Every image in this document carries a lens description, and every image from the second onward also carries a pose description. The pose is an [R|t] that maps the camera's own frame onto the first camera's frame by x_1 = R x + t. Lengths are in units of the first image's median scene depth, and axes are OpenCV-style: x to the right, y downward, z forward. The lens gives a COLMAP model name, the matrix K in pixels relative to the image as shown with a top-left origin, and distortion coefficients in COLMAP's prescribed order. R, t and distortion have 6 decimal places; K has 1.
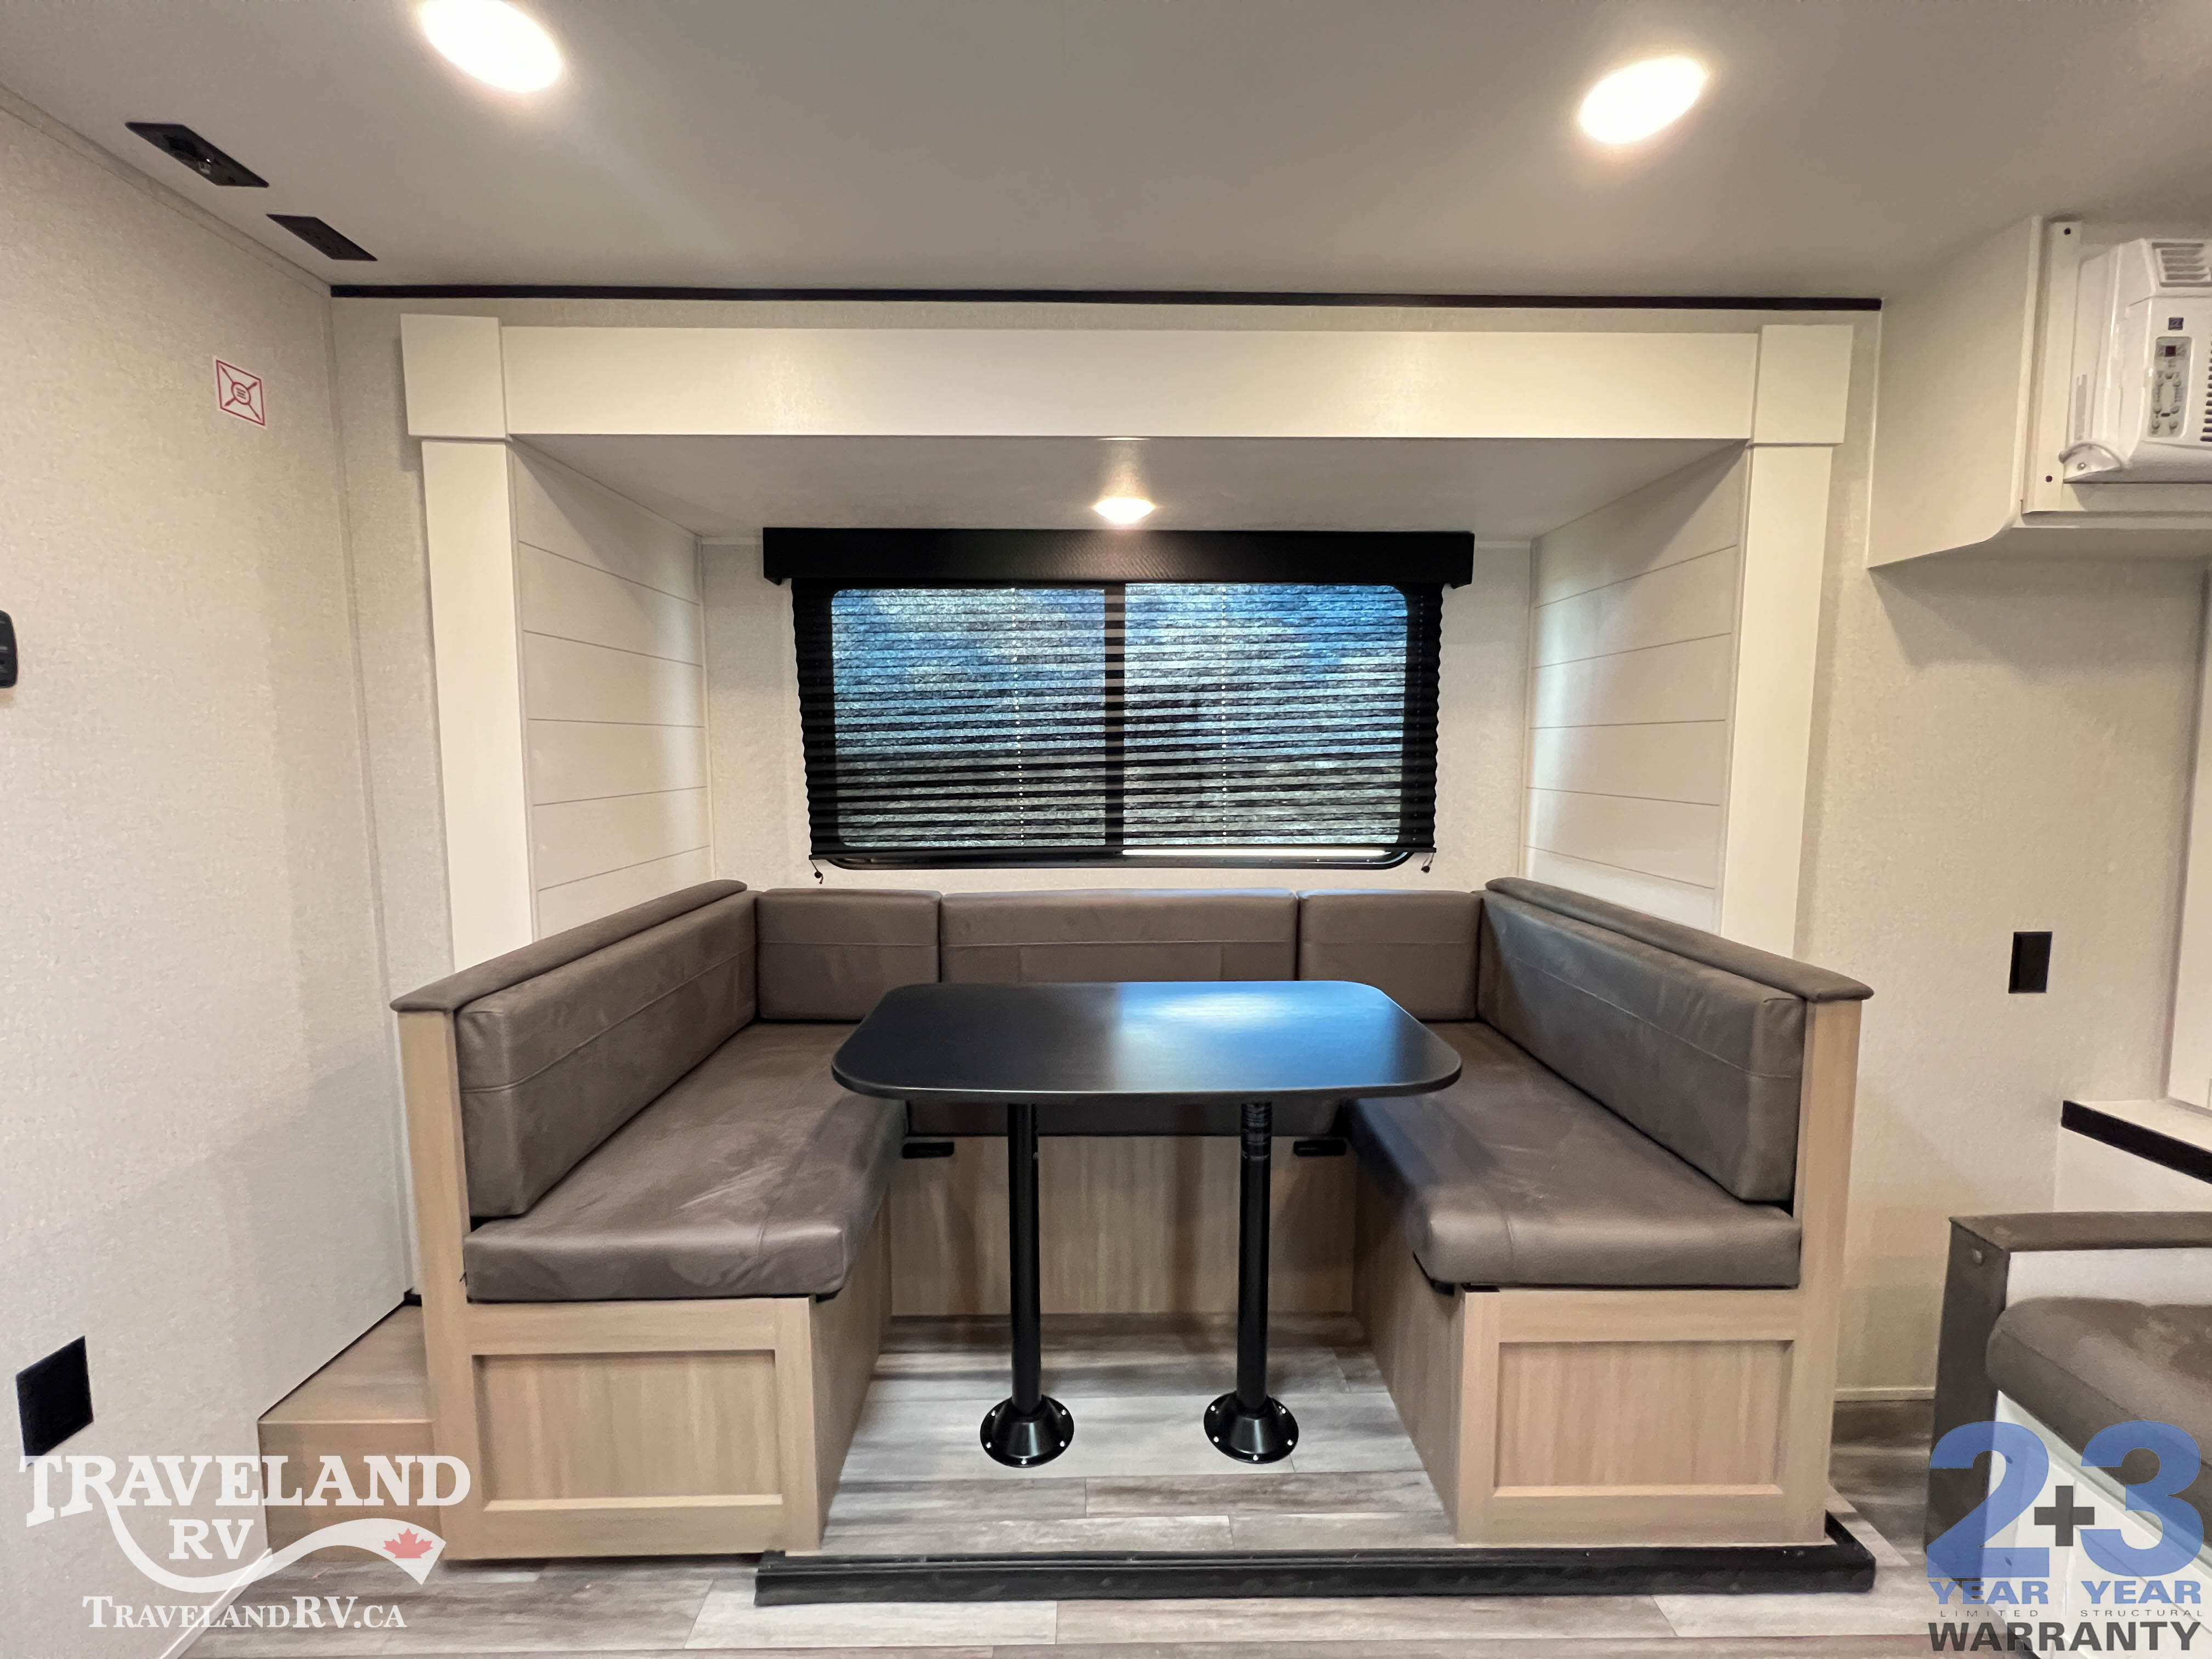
lens RADIAL K [[883.2, 0, 1101.7], [0, 883.2, 827.0], [0, 0, 1]] dist [-0.002301, 0.001168]
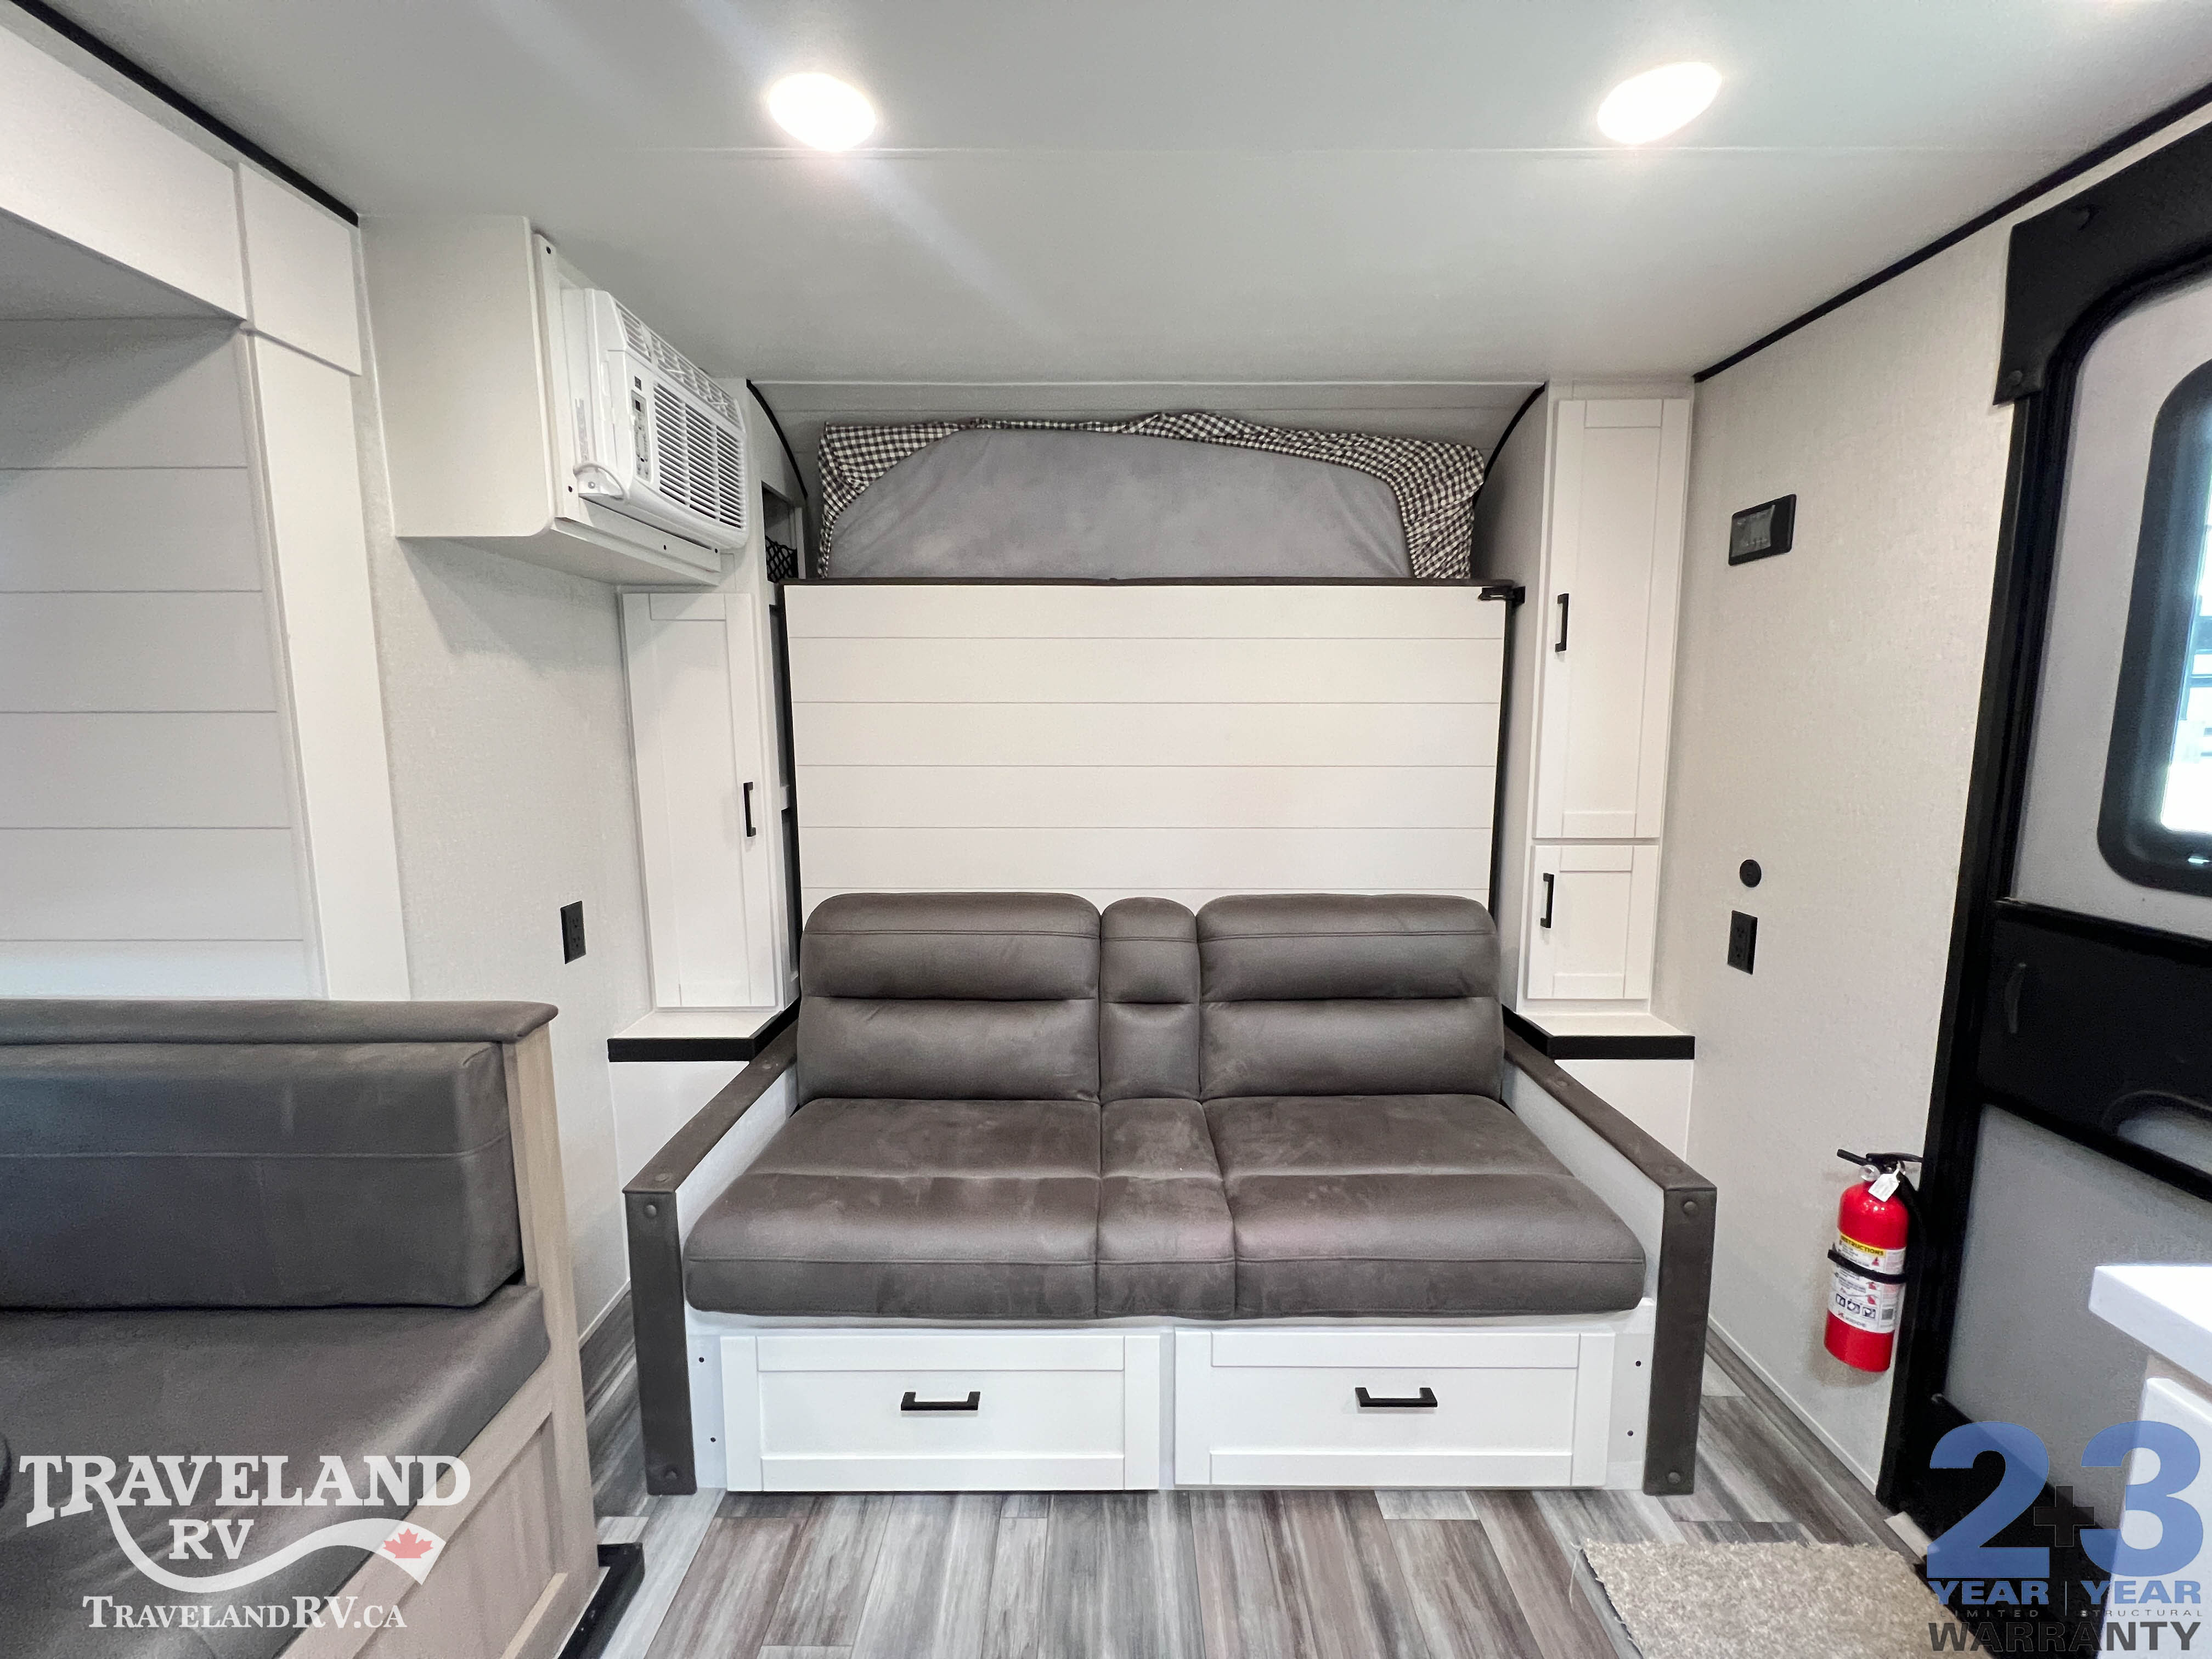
lens RADIAL K [[883.2, 0, 1103.7], [0, 883.2, 826.5], [0, 0, 1]] dist [-0.002301, 0.001168]
pose [[0.018179, -0.125028, 0.991987, -0.017748], [0.092267, 0.988127, 0.122851, -0.057626], [-0.995568, 0.089294, 0.029499, 0.328602]]
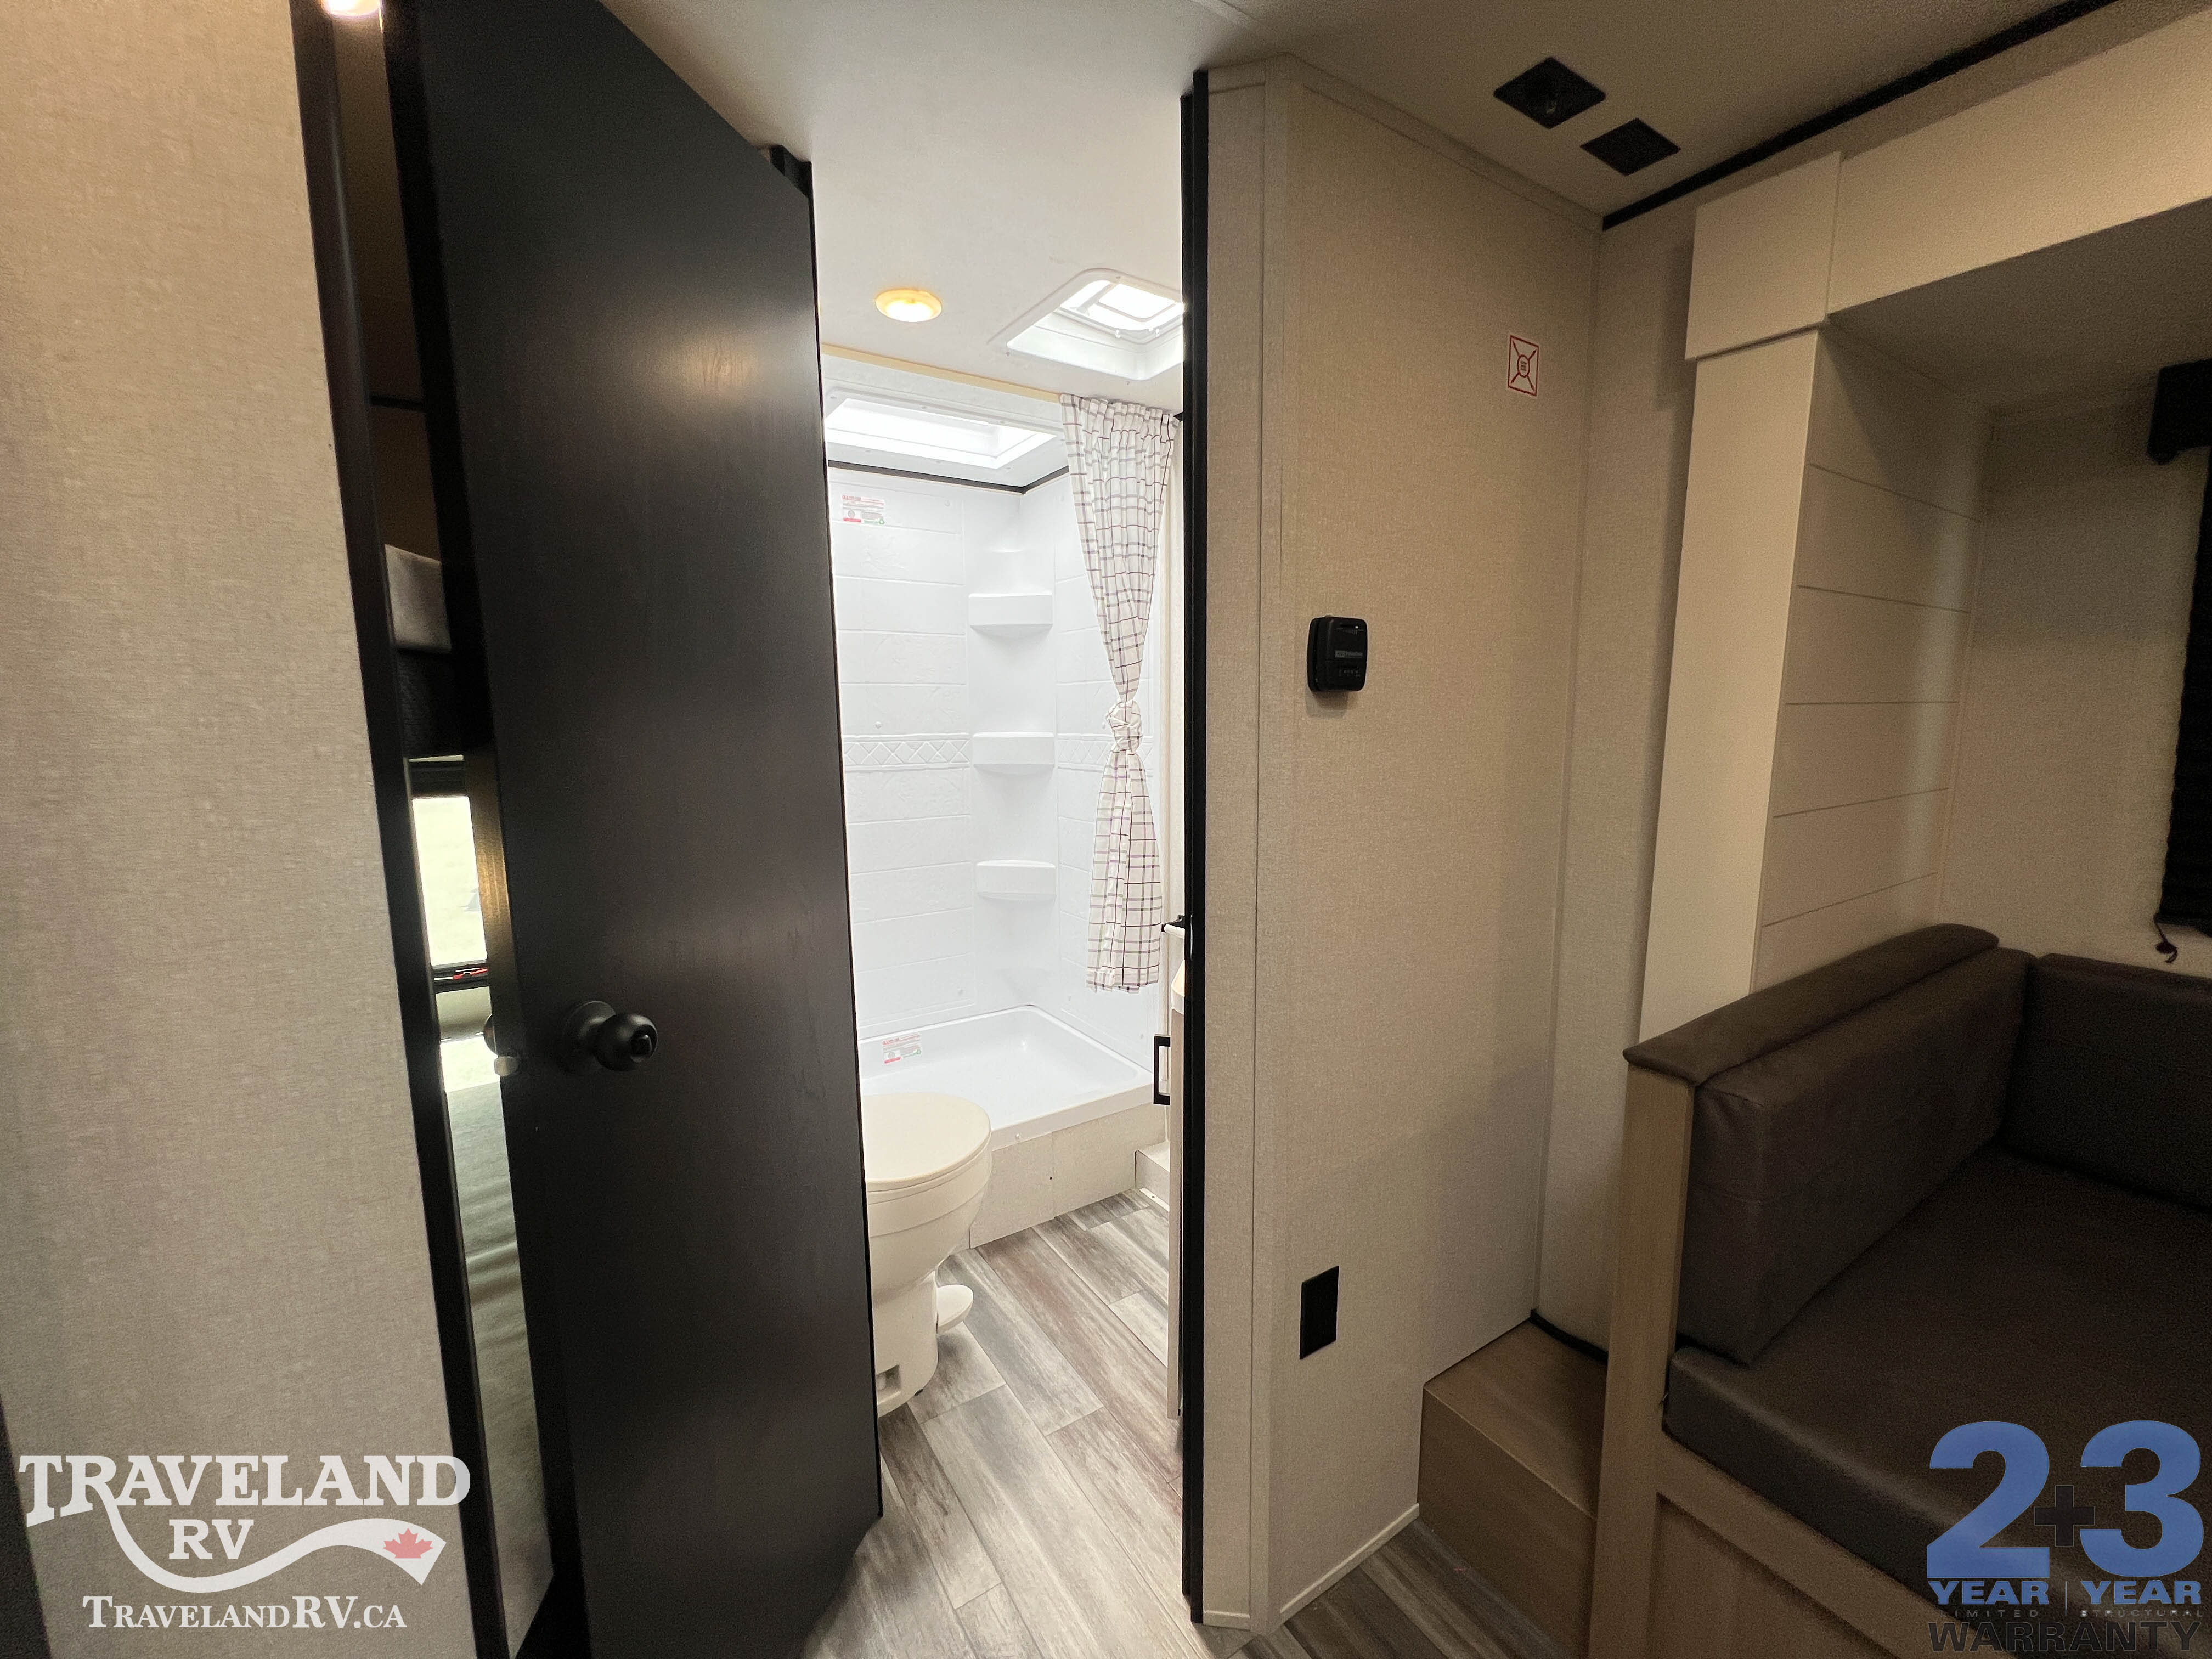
lens RADIAL K [[883.2, 0, 1101.3], [0, 883.2, 826.1], [0, 0, 1]] dist [-0.002301, 0.001168]
pose [[0.527535, 0.113617, -0.841901, -0.326908], [-0.072205, 0.993427, 0.088822, -0.045550], [0.846459, 0.013933, 0.532271, 0.105391]]
